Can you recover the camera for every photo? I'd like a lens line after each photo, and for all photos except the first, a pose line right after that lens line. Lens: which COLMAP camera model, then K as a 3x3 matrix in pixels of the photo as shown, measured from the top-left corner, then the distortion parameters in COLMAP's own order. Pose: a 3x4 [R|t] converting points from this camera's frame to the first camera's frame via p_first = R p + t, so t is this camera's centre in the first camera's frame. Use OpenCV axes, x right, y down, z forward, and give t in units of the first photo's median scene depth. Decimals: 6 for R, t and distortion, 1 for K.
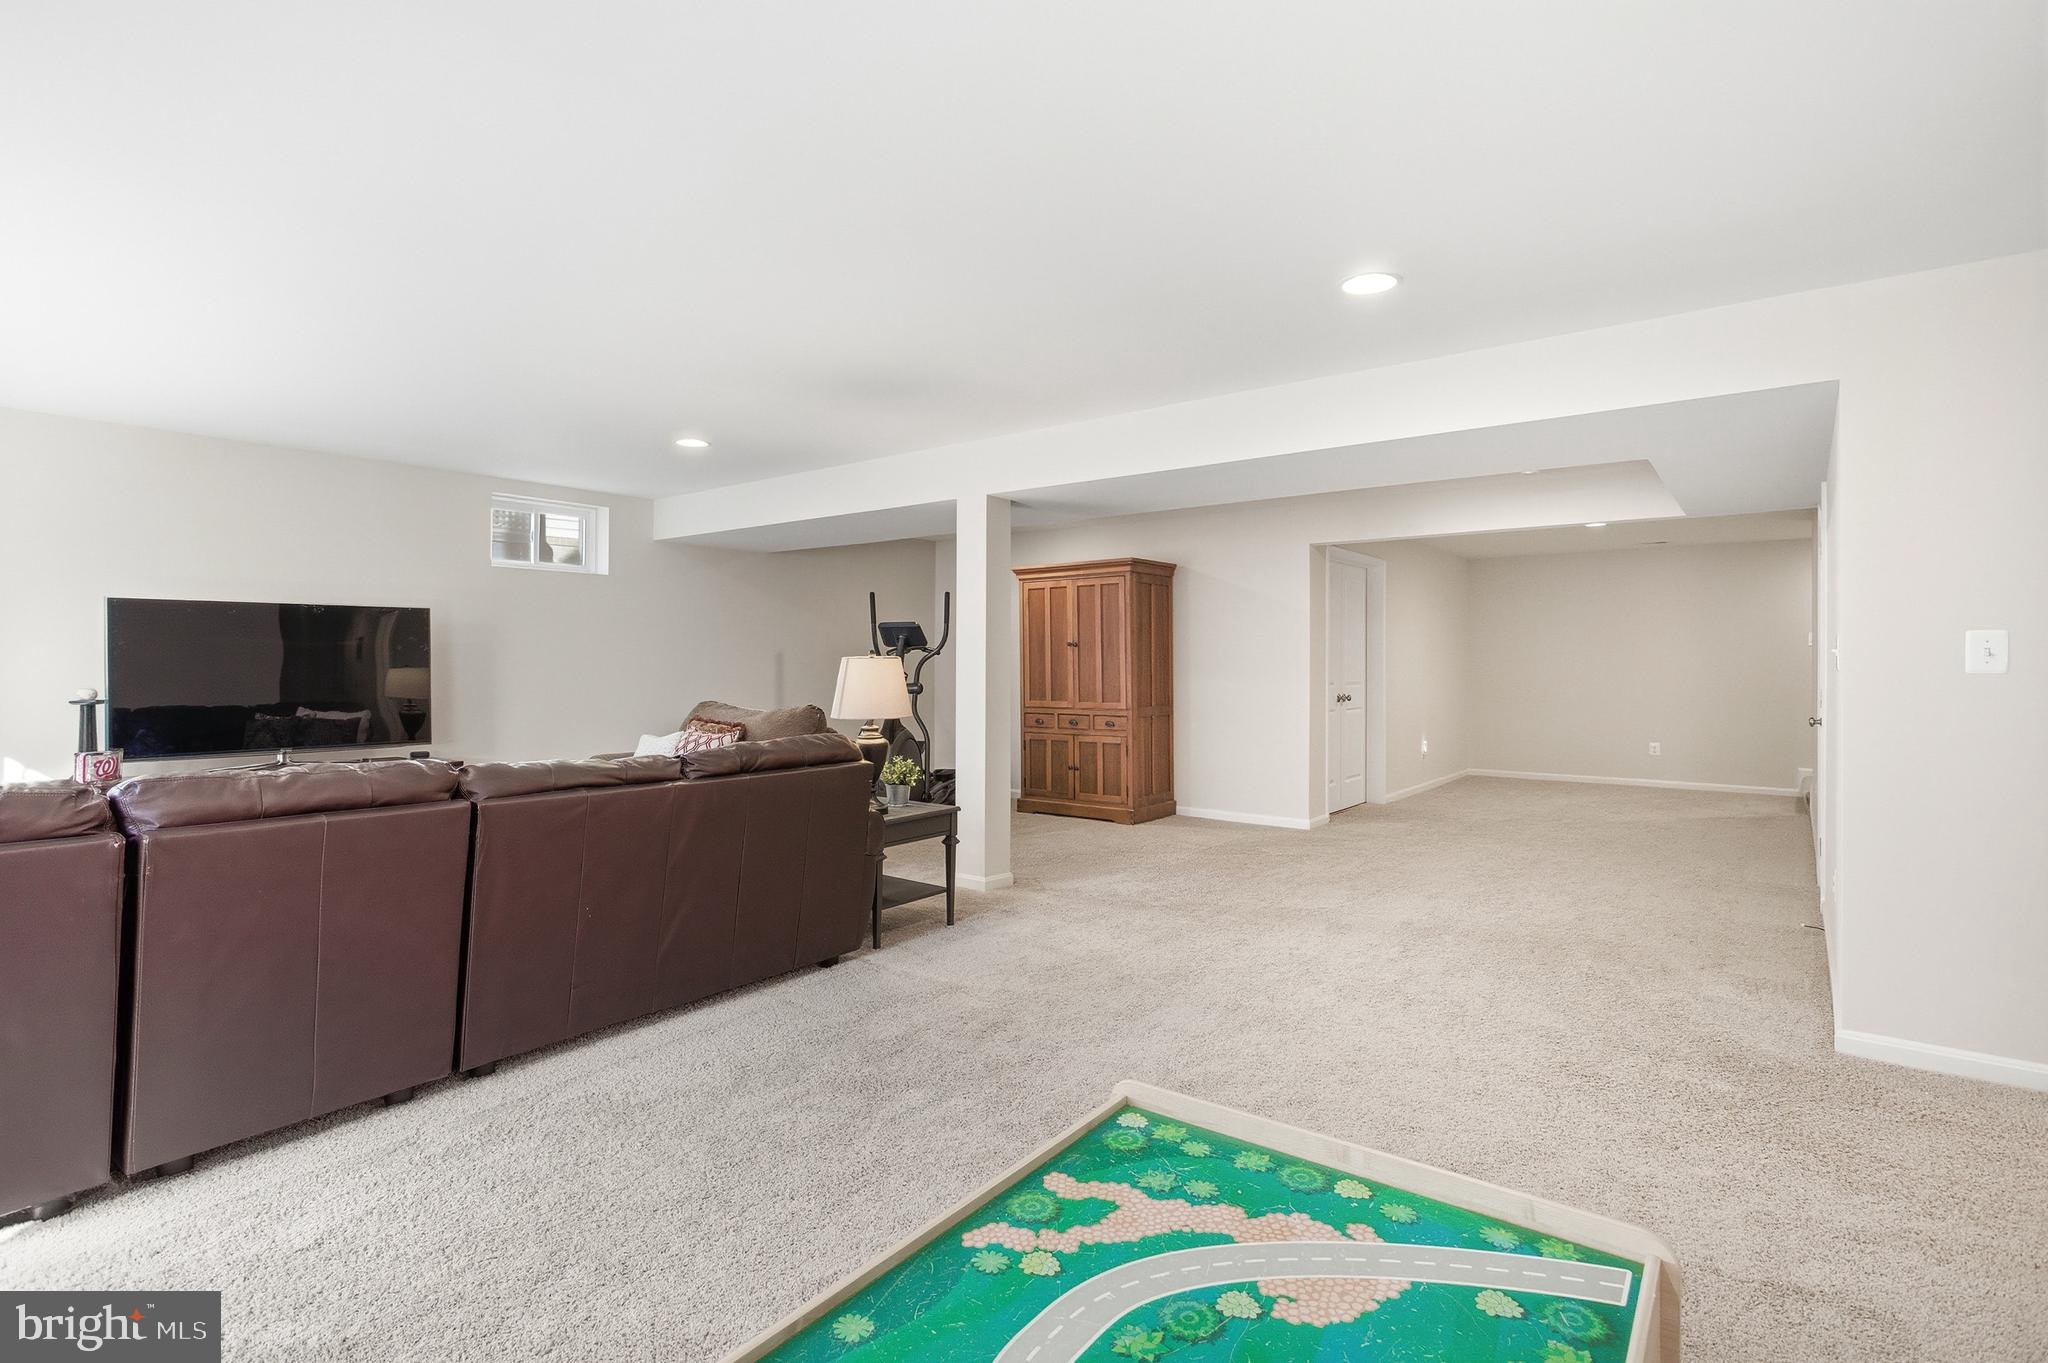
lens RADIAL K [[1002.5, 0, 1032.0], [0, 1002.5, 673.2], [0, 0, 1]] dist [-0.003365, -0.000006]
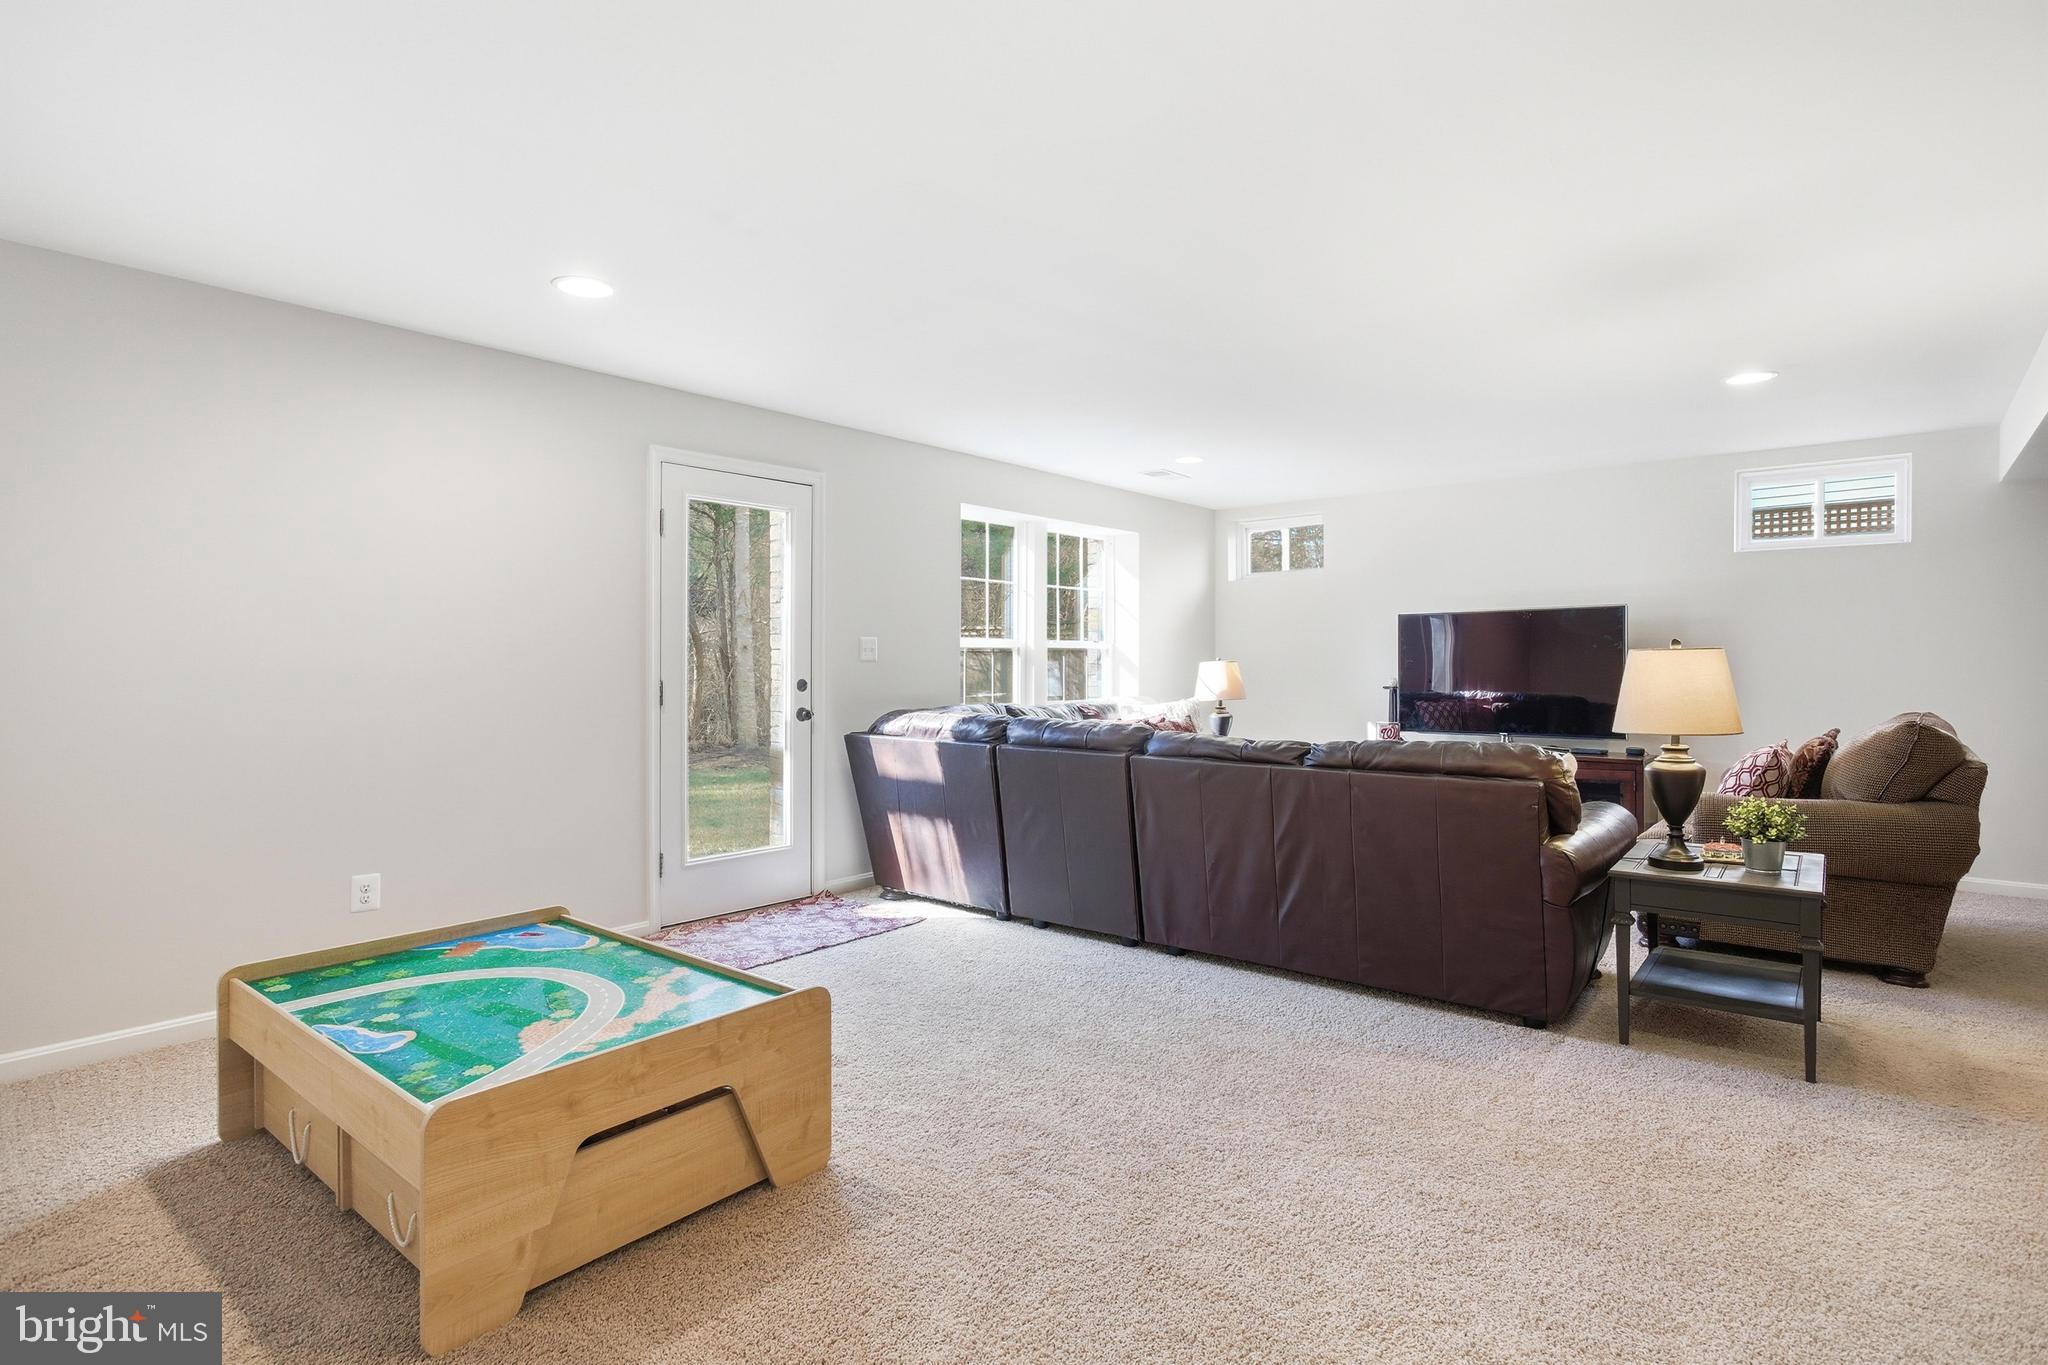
lens RADIAL K [[1034.6, 0, 1029.3], [0, 1034.6, 643.7], [0, 0, 1]] dist [-0.001995, 0.000032]
pose [[-0.055637, -0.019769, -0.998255, 1.709658], [-0.006628, 0.999789, -0.019430, -0.005934], [0.998429, 0.005535, -0.055756, 1.629019]]
